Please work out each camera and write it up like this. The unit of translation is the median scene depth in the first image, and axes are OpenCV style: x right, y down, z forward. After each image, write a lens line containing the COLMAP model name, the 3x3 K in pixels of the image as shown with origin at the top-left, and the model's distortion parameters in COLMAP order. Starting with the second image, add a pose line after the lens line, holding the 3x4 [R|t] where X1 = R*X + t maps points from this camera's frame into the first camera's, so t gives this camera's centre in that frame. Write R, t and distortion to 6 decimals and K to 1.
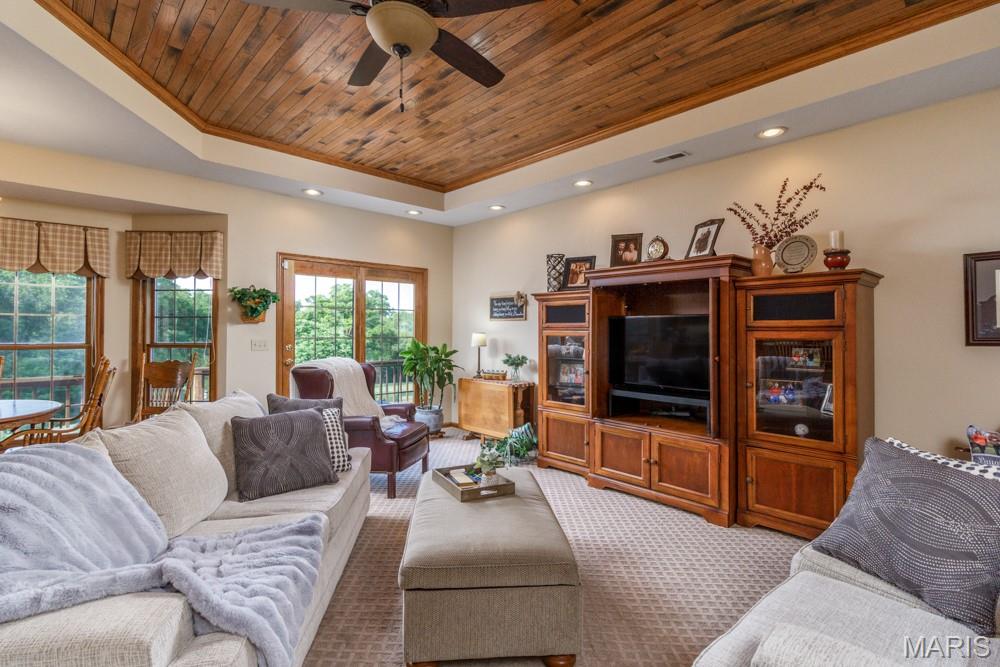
lens RADIAL K [[476.3, 0, 499.0], [0, 476.3, 328.7], [0, 0, 1]] dist [0.001265, 0.001517]
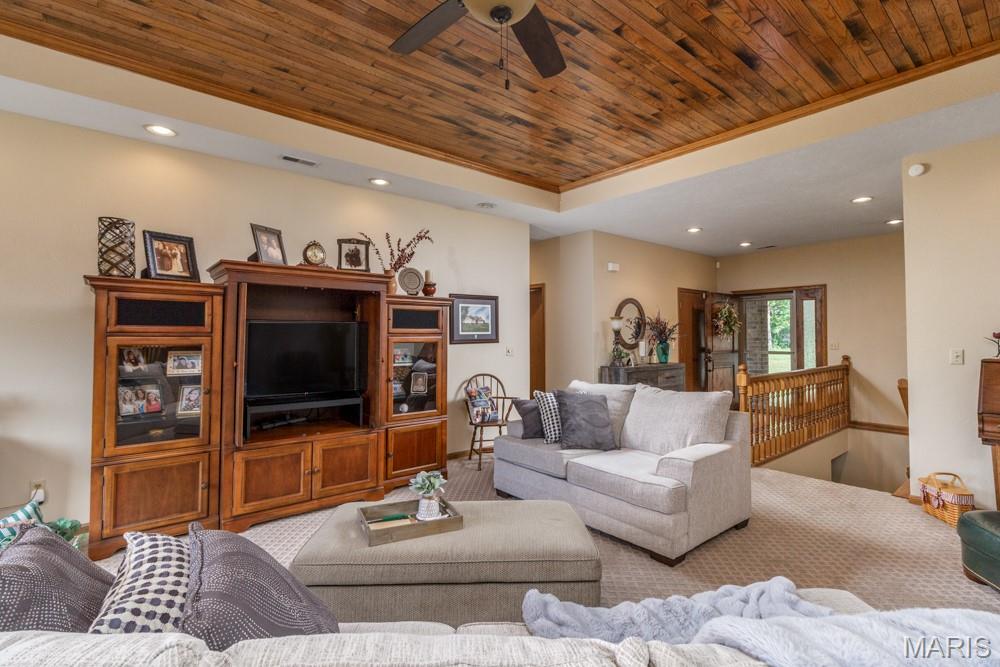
lens RADIAL K [[476.3, 0, 497.5], [0, 476.3, 327.1], [0, 0, 1]] dist [0.001265, 0.001517]
pose [[0.046942, 0.013826, 0.998802, -0.656348], [-0.004589, 0.999897, -0.013626, -0.004048], [-0.998887, -0.003944, 0.047001, 0.593876]]
